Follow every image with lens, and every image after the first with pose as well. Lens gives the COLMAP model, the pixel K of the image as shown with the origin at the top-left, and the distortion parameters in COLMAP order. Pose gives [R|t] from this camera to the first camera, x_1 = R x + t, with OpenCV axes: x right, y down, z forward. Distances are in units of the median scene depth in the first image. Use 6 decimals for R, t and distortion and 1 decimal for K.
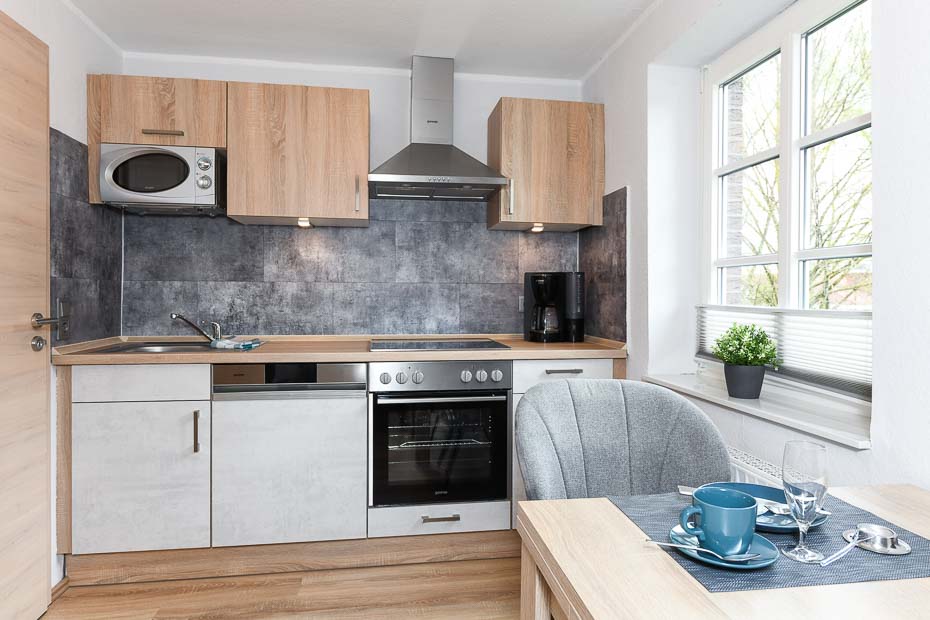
lens RADIAL K [[565.6, 0, 466.4], [0, 565.6, 300.1], [0, 0, 1]] dist [-0.007588, -0.001808]
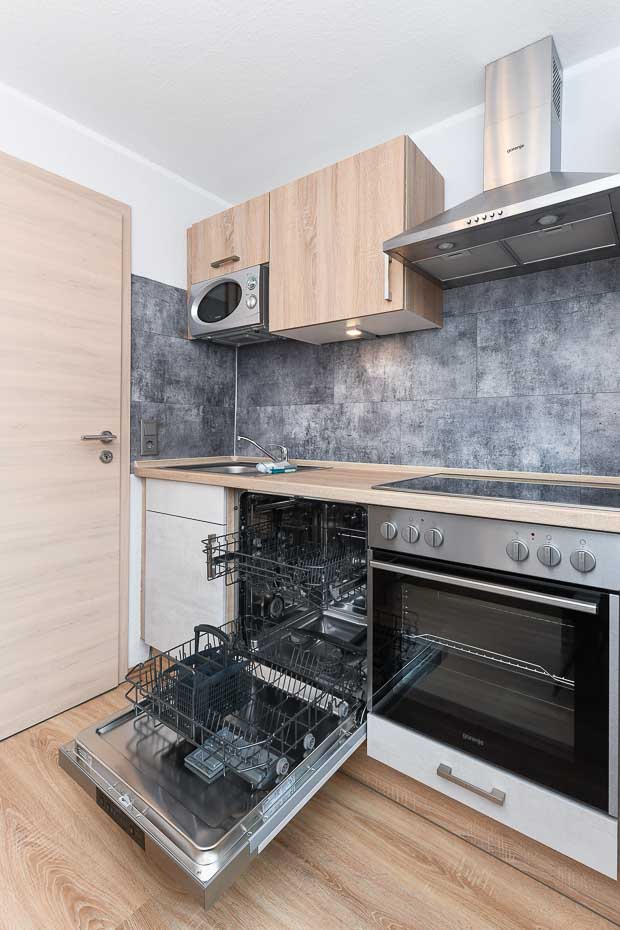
lens RADIAL K [[450.6, 0, 312.0], [0, 450.6, 431.0], [0, 0, 1]] dist [-0.000924, -0.000678]
pose [[0.690390, -0.001891, -0.723435, 0.169758], [-0.009683, 0.999883, -0.011854, 0.023930], [0.723372, 0.015189, 0.690291, 0.515713]]
